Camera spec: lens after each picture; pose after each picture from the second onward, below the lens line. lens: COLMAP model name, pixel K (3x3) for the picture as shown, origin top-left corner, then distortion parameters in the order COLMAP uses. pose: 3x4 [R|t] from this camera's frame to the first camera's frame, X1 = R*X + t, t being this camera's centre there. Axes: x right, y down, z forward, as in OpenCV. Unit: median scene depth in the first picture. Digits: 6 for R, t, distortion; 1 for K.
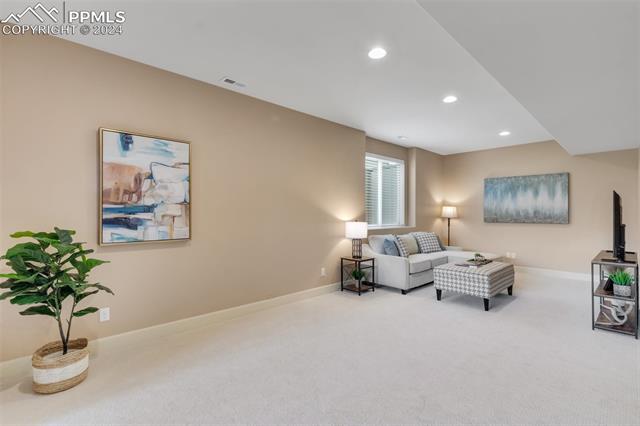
lens RADIAL K [[295.5, 0, 312.6], [0, 295.5, 213.9], [0, 0, 1]] dist [-0.011138, 0.000150]
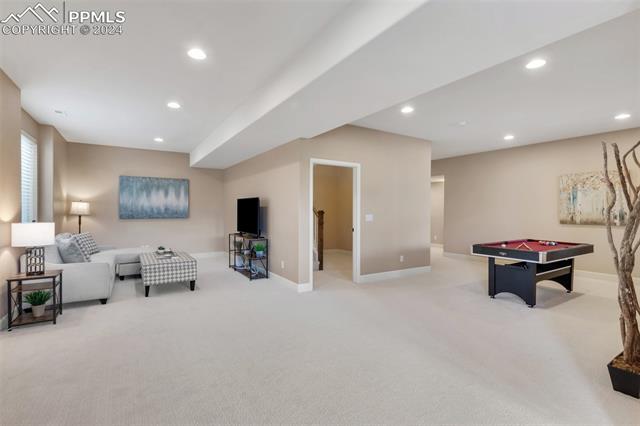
lens RADIAL K [[295.5, 0, 312.6], [0, 295.5, 213.9], [0, 0, 1]] dist [-0.011138, 0.000150]
pose [[0.176974, -0.014482, 0.984109, -0.322957], [0.000562, 0.999893, 0.014613, -0.003055], [-0.984215, -0.002033, 0.176963, 0.184827]]
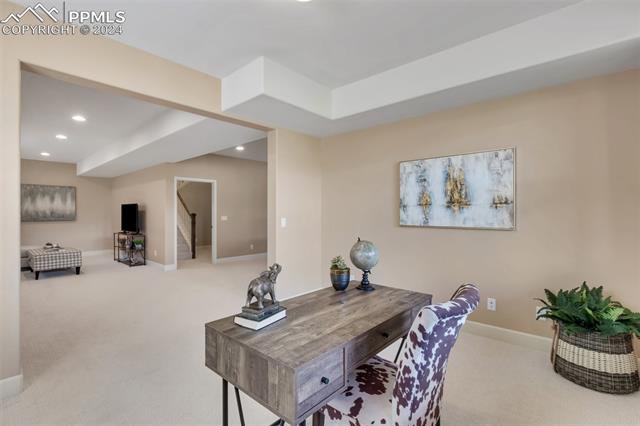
lens RADIAL K [[295.5, 0, 312.6], [0, 295.5, 213.9], [0, 0, 1]] dist [-0.011138, 0.000150]
pose [[-0.098015, -0.003285, 0.995179, -0.701108], [0.005133, 0.999980, 0.003807, 0.000106], [-0.995172, 0.005481, -0.097997, -0.073295]]
